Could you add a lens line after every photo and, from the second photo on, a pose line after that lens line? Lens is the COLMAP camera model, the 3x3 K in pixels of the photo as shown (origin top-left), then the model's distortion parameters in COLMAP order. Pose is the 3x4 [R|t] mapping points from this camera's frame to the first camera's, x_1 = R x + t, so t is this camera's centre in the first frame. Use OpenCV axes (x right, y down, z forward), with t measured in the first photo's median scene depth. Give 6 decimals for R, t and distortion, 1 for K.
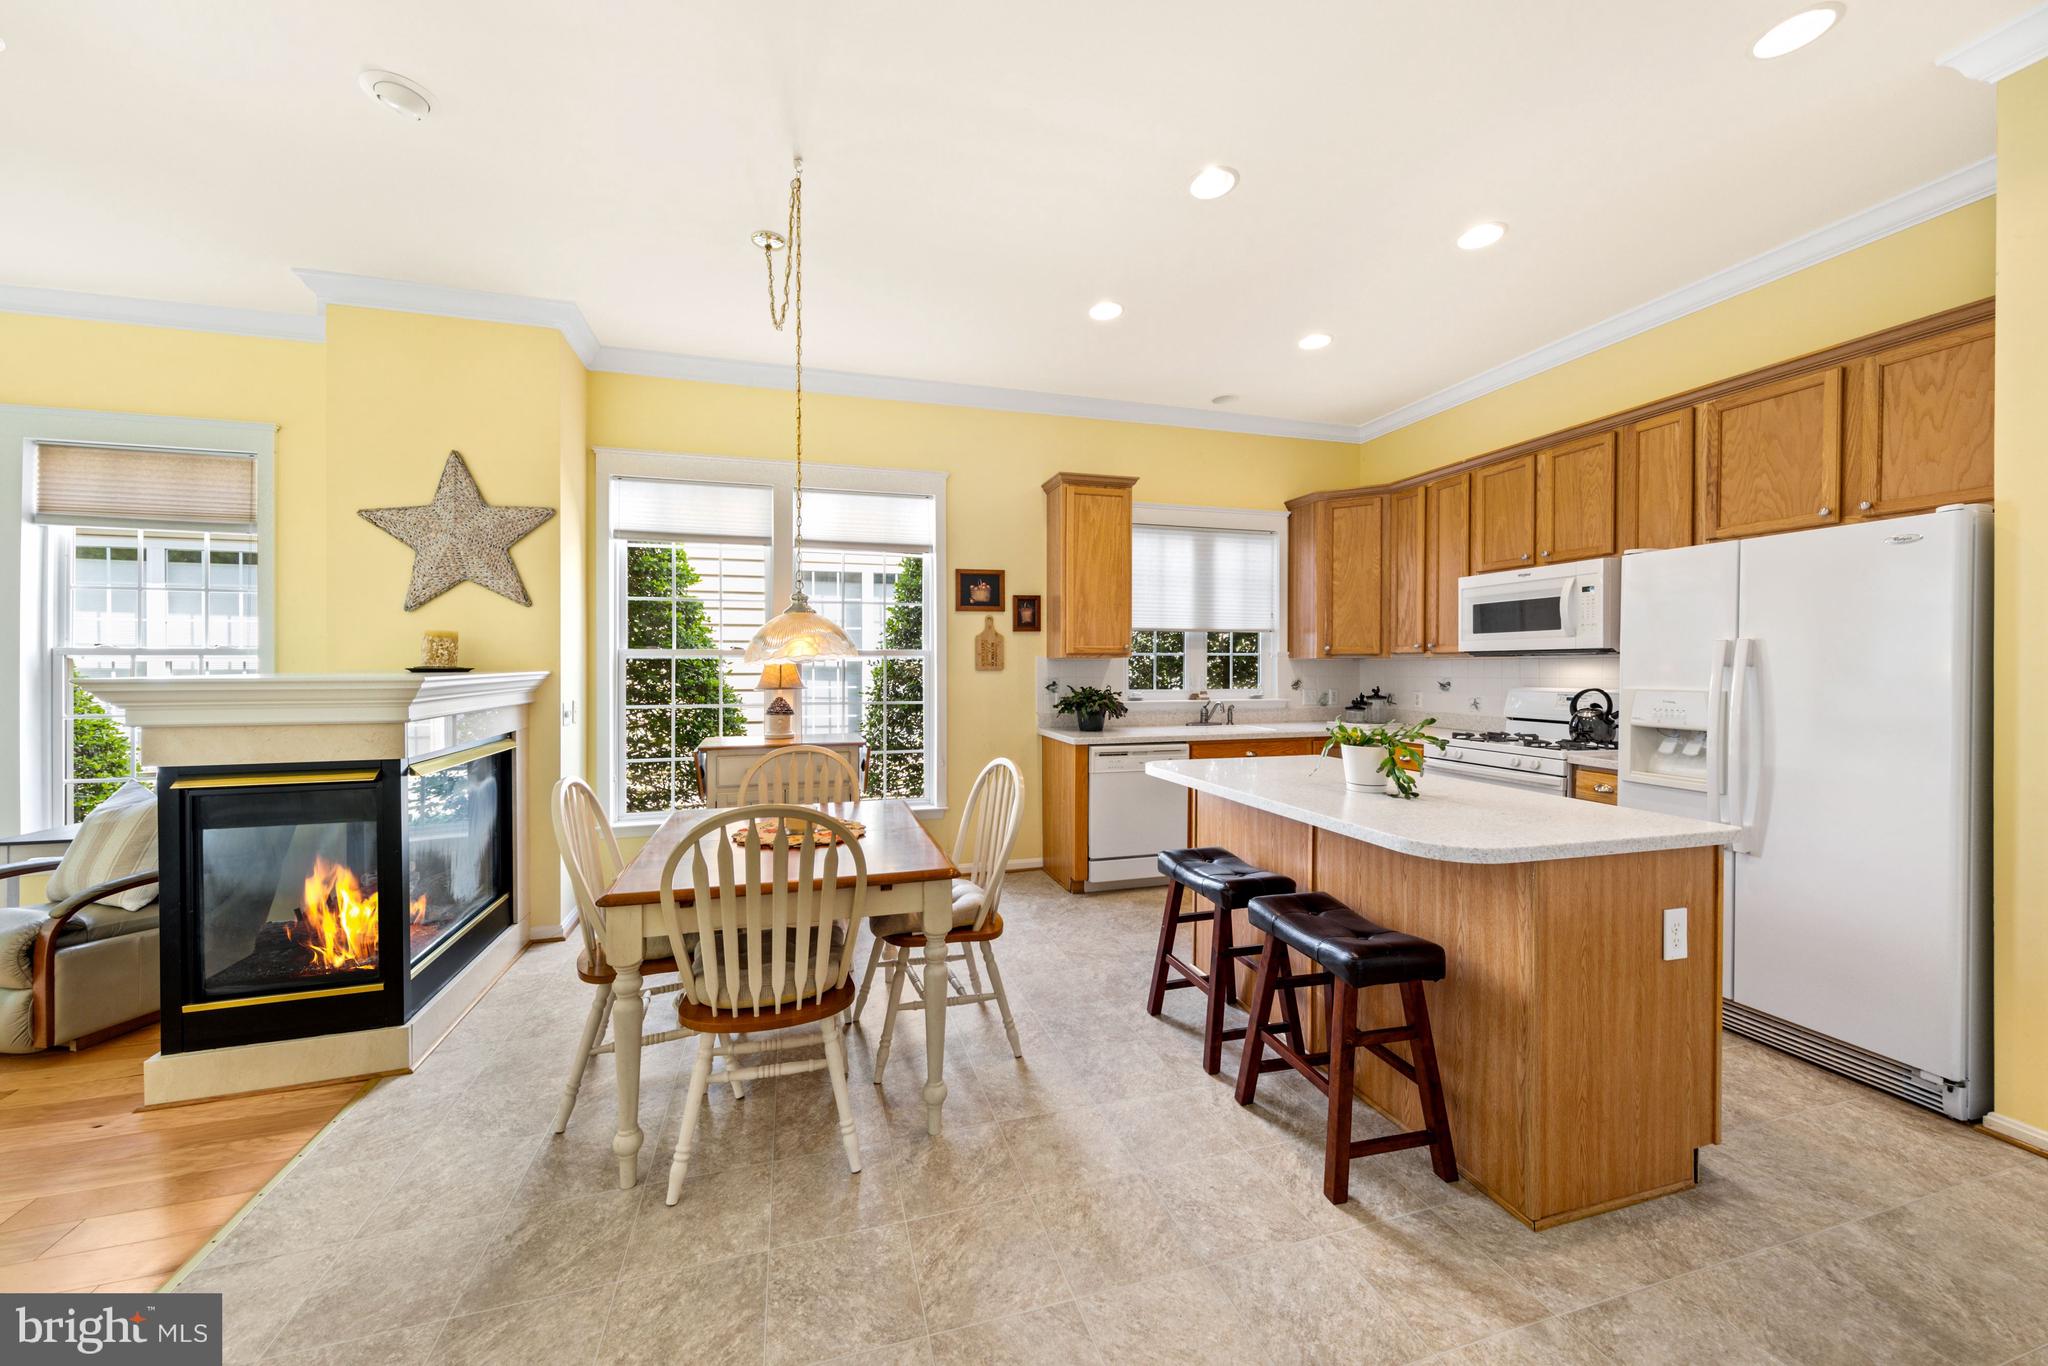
lens RADIAL K [[725.0, 0, 996.5], [0, 725.0, 672.6], [0, 0, 1]] dist [0.008652, -0.001368]
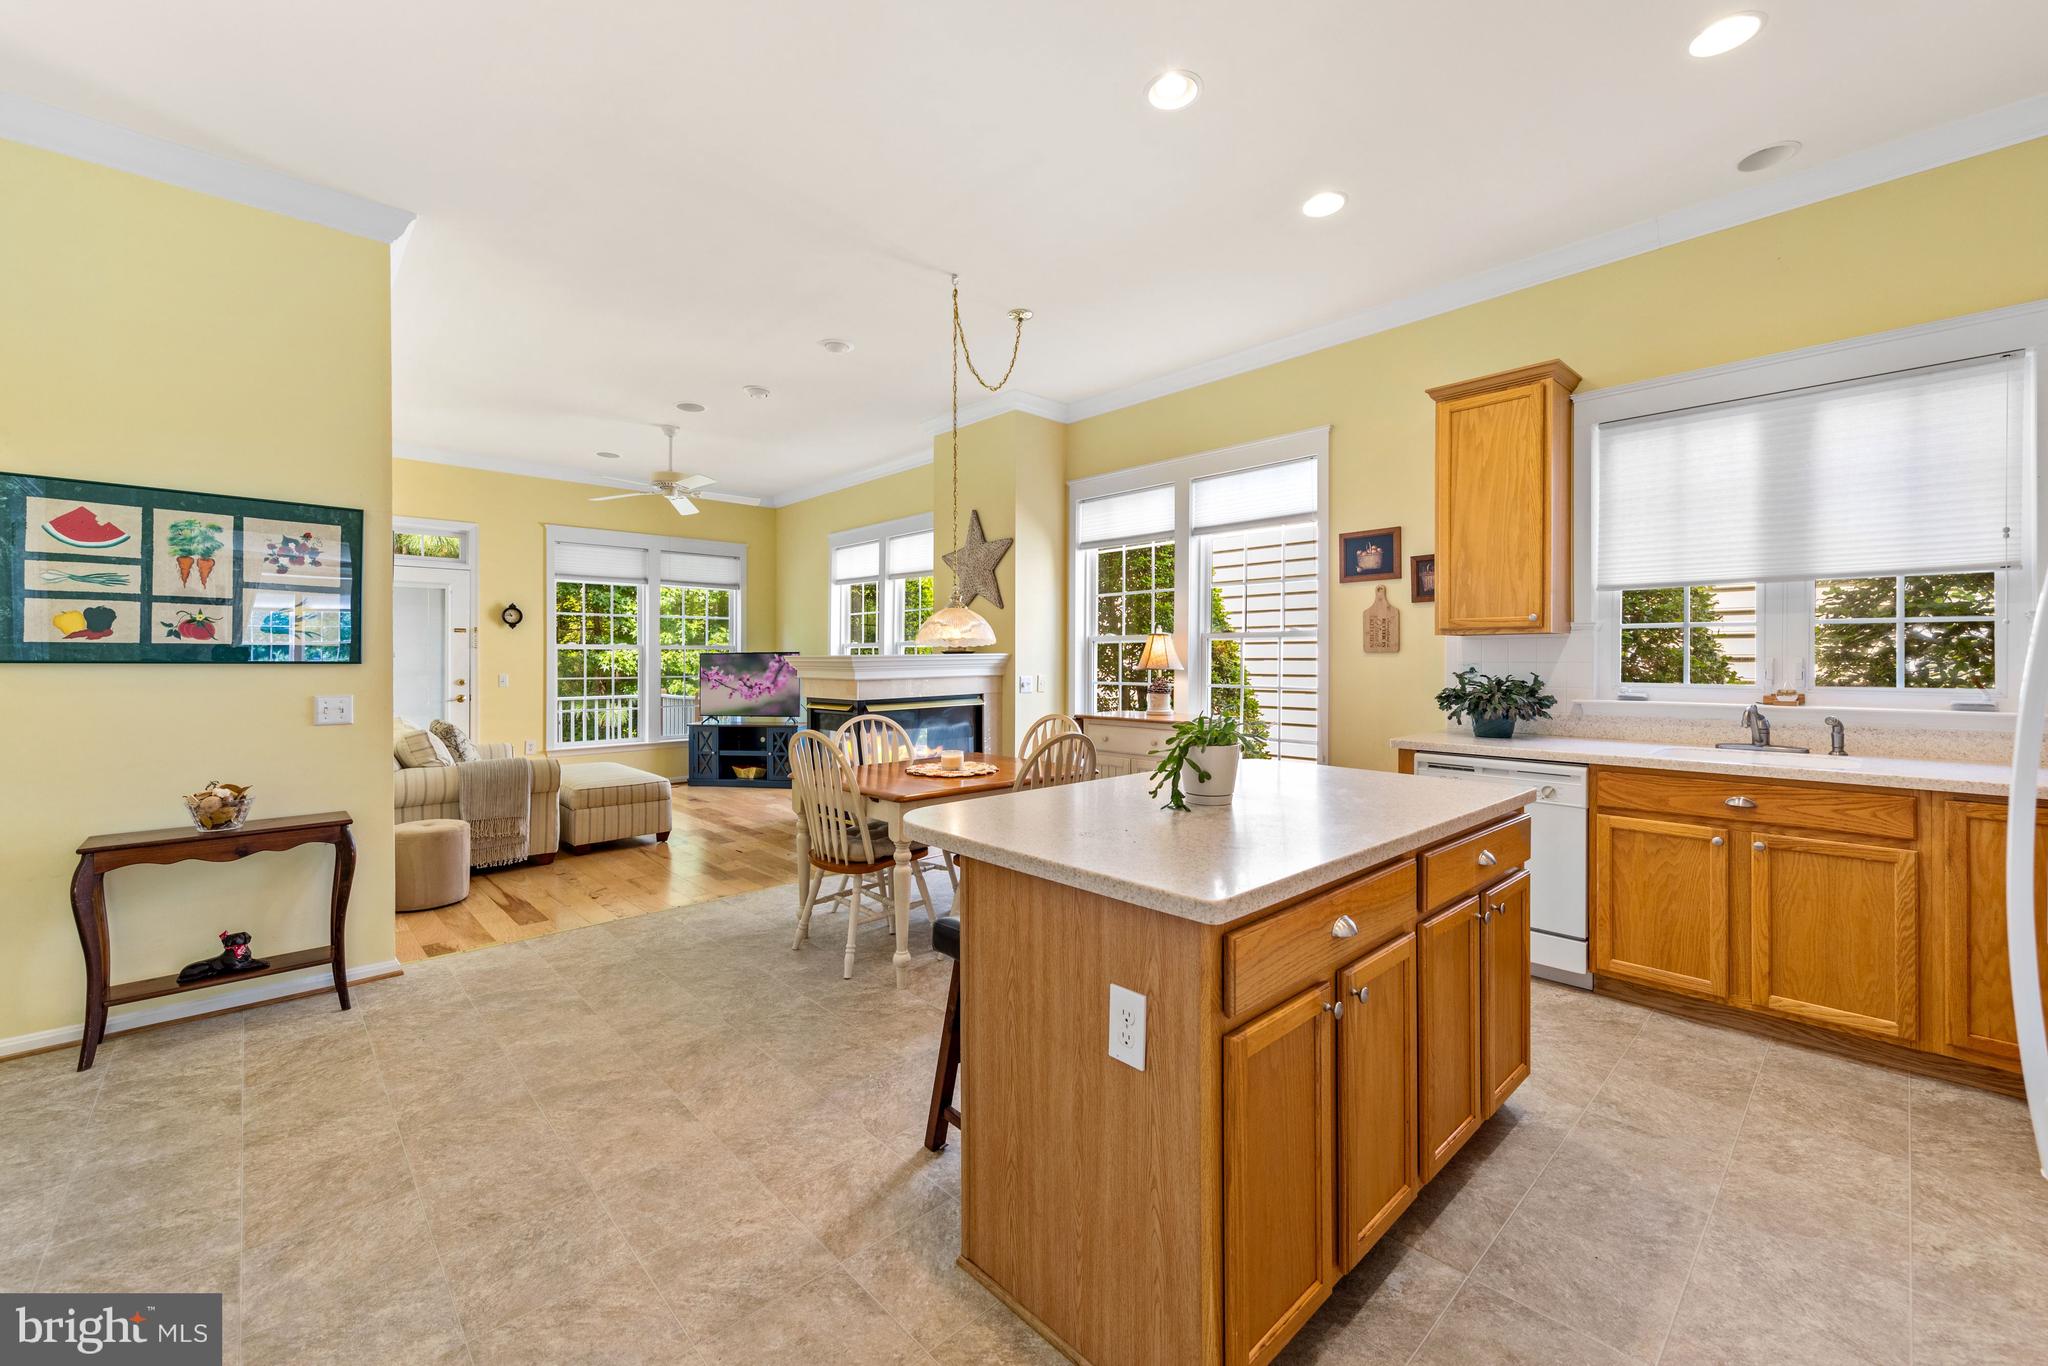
lens RADIAL K [[821.5, 0, 1035.3], [0, 821.5, 654.3], [0, 0, 1]] dist [0.006632, -0.001059]
pose [[0.467229, -0.001883, -0.884134, 0.872678], [-0.004885, 0.999977, -0.004711, 0.007404], [0.884123, 0.006520, 0.467209, 0.311760]]
